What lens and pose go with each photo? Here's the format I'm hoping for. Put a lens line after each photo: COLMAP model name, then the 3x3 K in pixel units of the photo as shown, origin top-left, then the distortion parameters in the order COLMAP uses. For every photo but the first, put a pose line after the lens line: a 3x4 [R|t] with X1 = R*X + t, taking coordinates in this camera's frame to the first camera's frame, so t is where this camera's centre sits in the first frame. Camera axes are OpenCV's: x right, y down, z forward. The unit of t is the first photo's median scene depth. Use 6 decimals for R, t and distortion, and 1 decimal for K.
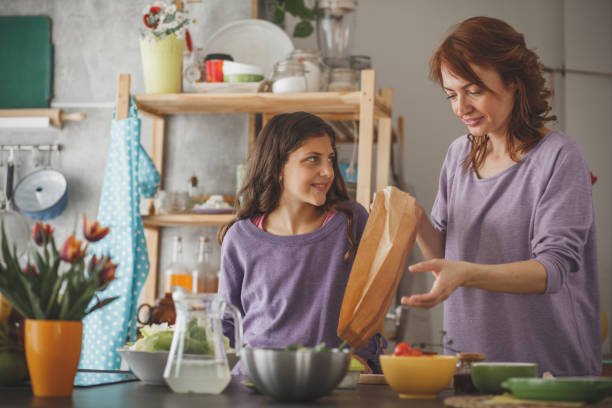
lens RADIAL K [[1481.5, 0, 309.9], [0, 1481.5, 203.0], [0, 0, 1]] dist [-0.062970, 0.000000]
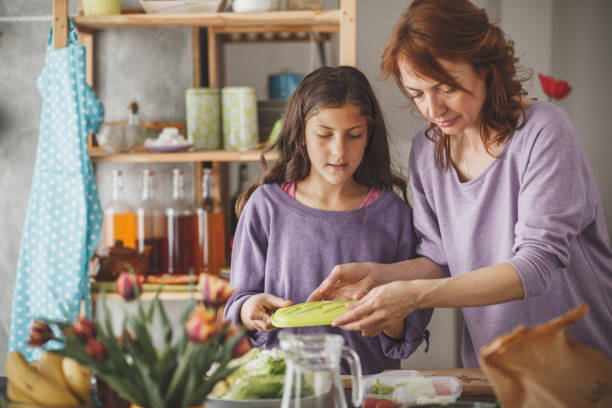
lens RADIAL K [[1481.5, 0, 304.2], [0, 1481.5, 208.6], [0, 0, 1]] dist [-0.062970, 0.000000]
pose [[0.986342, -0.045451, 0.158313, -0.128706], [0.023865, 0.990466, 0.135676, -0.076912], [-0.162970, -0.130045, 0.978023, 0.124342]]
